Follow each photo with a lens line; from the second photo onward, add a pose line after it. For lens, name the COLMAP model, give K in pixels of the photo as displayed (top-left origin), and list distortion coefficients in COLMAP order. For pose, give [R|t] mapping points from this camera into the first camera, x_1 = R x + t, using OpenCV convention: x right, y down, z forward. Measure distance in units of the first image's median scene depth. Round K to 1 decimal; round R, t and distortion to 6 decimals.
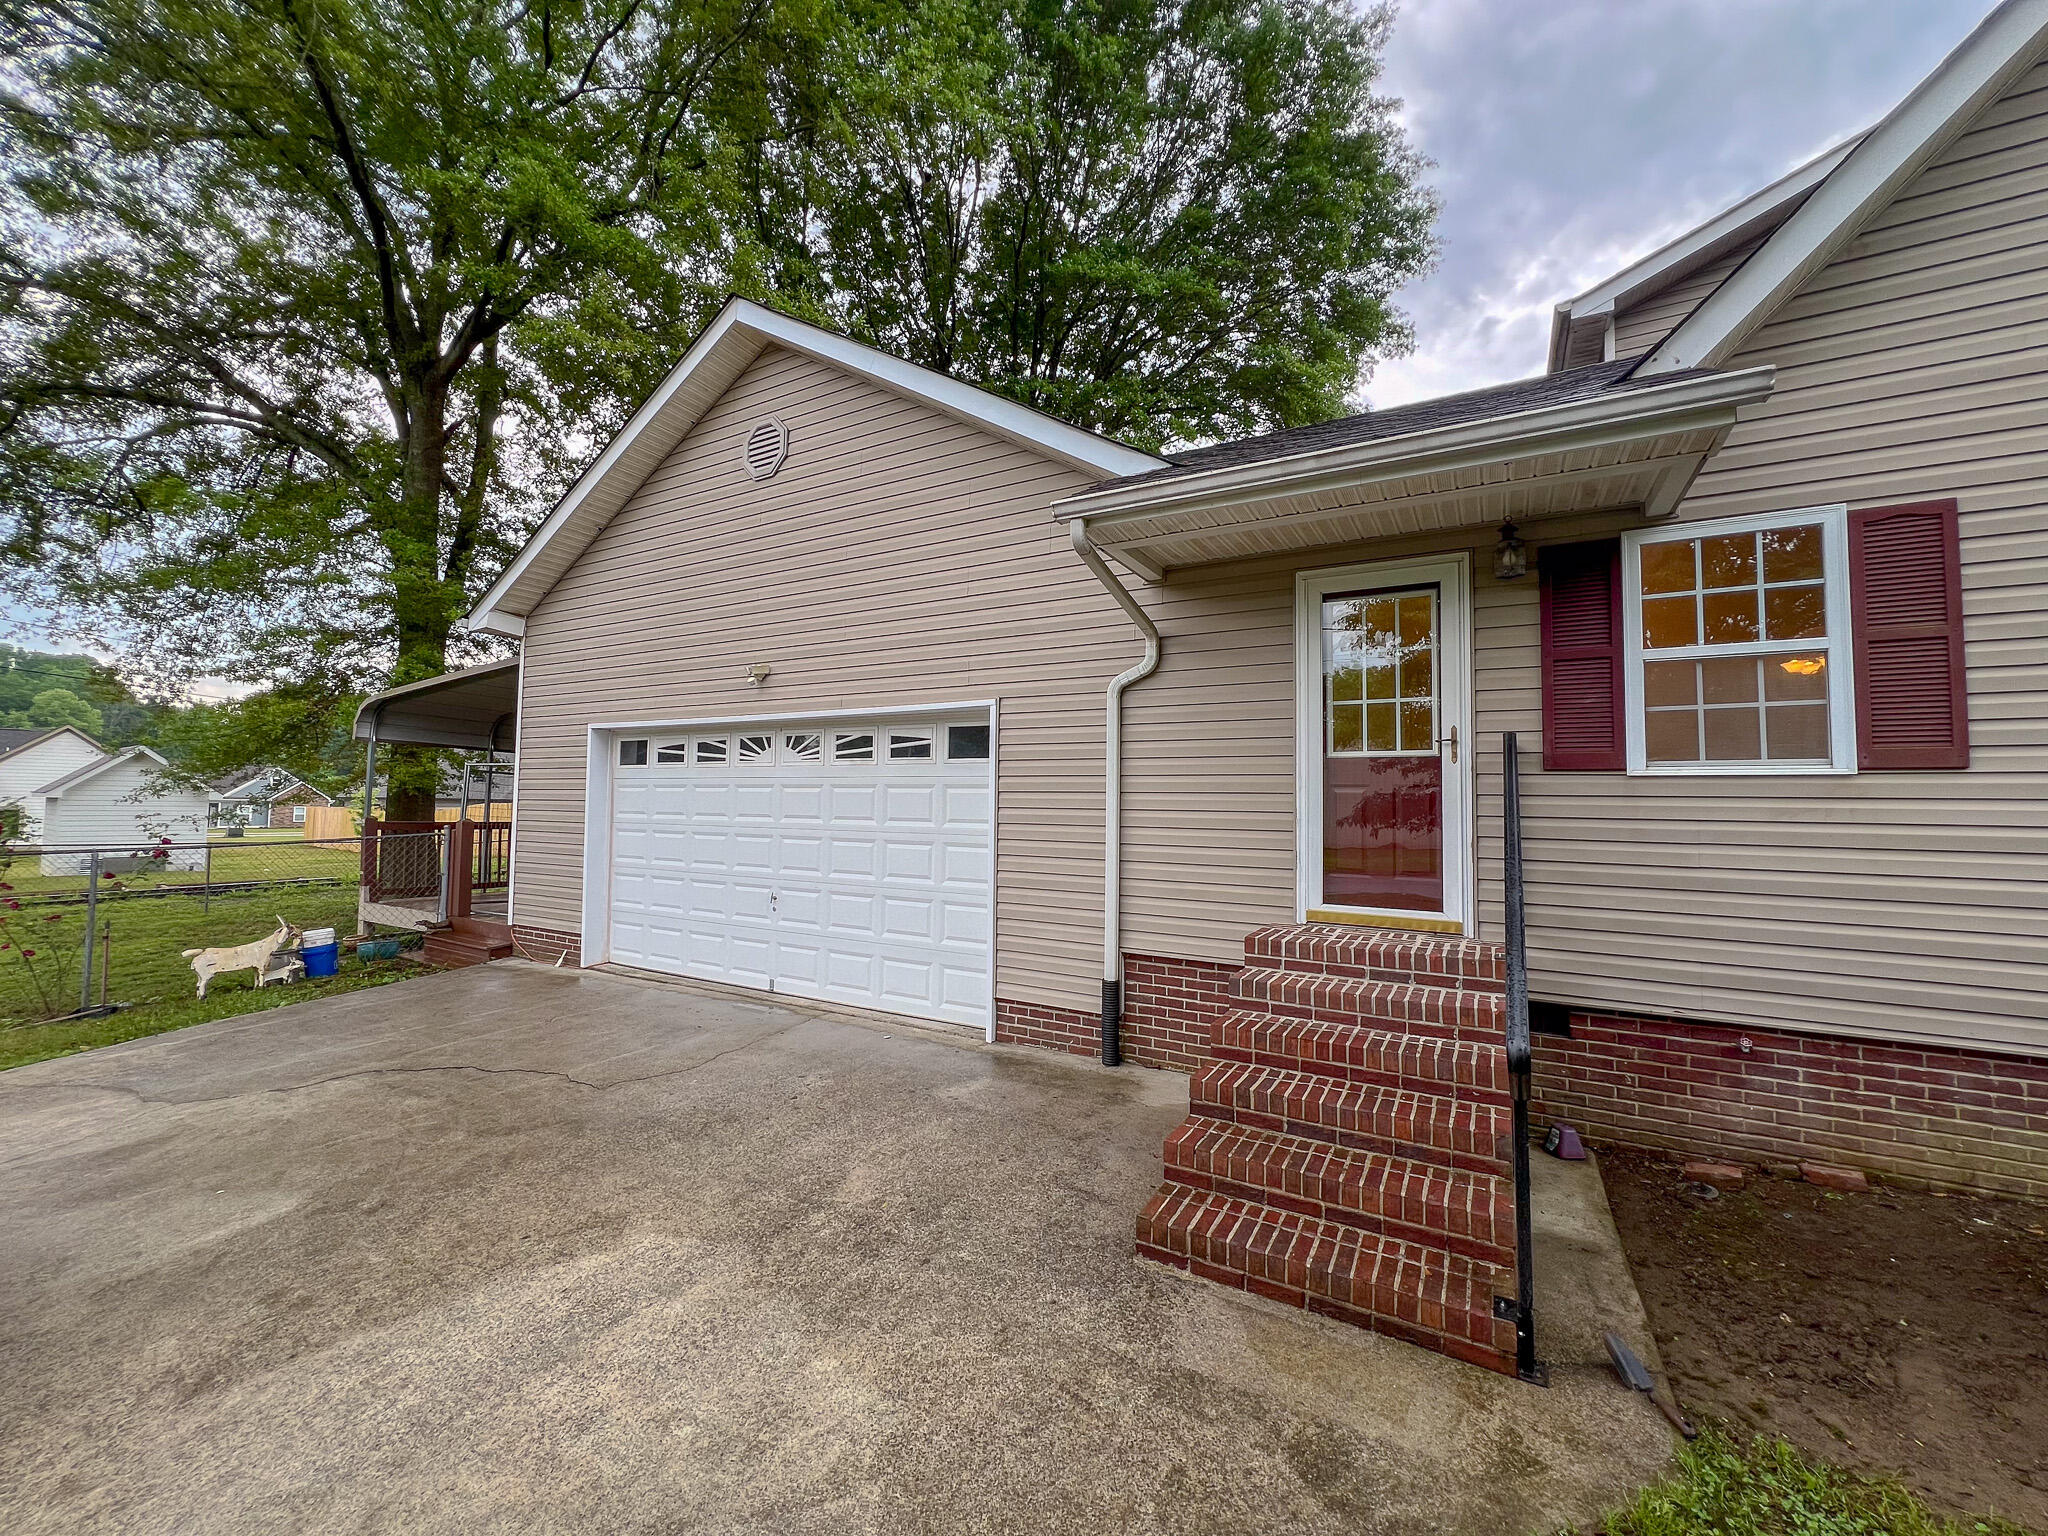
lens RADIAL K [[825.0, 0, 1024.0], [0, 825.0, 768.0], [0, 0, 1]] dist [0.000282, 0.000025]
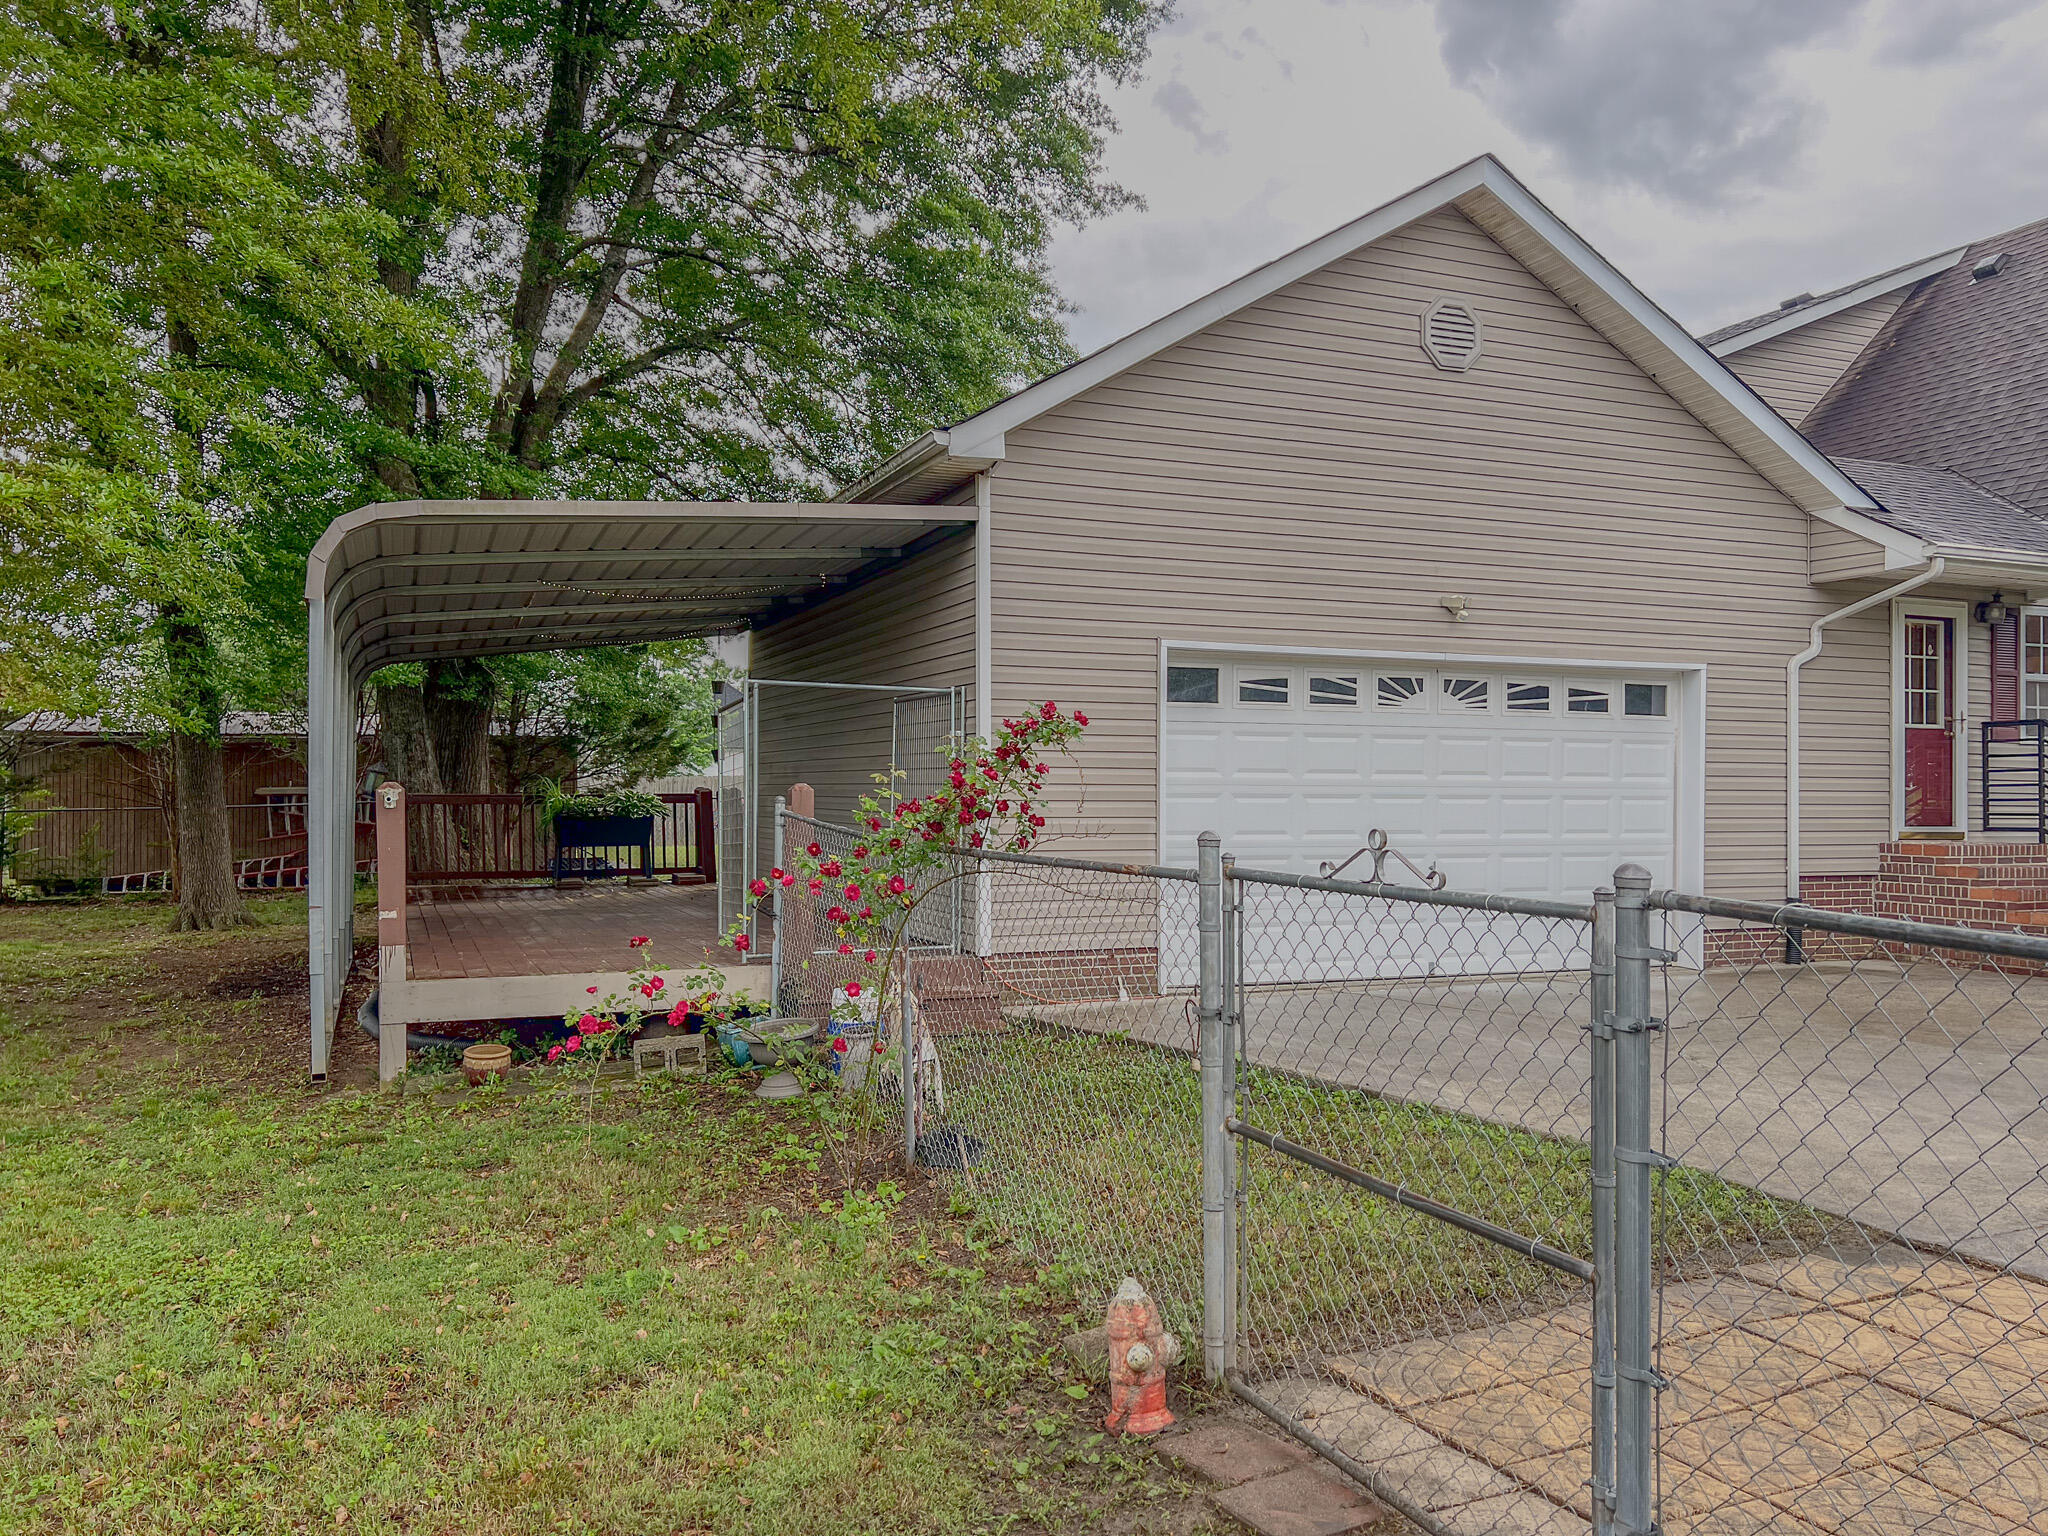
lens RADIAL K [[1527.0, 0, 1024.0], [0, 1527.0, 768.0], [0, 0, 1]] dist [0.064543, -0.123337]
pose [[0.622314, -0.019082, 0.782535, -1.888476], [-0.046054, 0.997078, 0.060938, -0.024839], [-0.781412, -0.073962, 0.619617, 0.361929]]
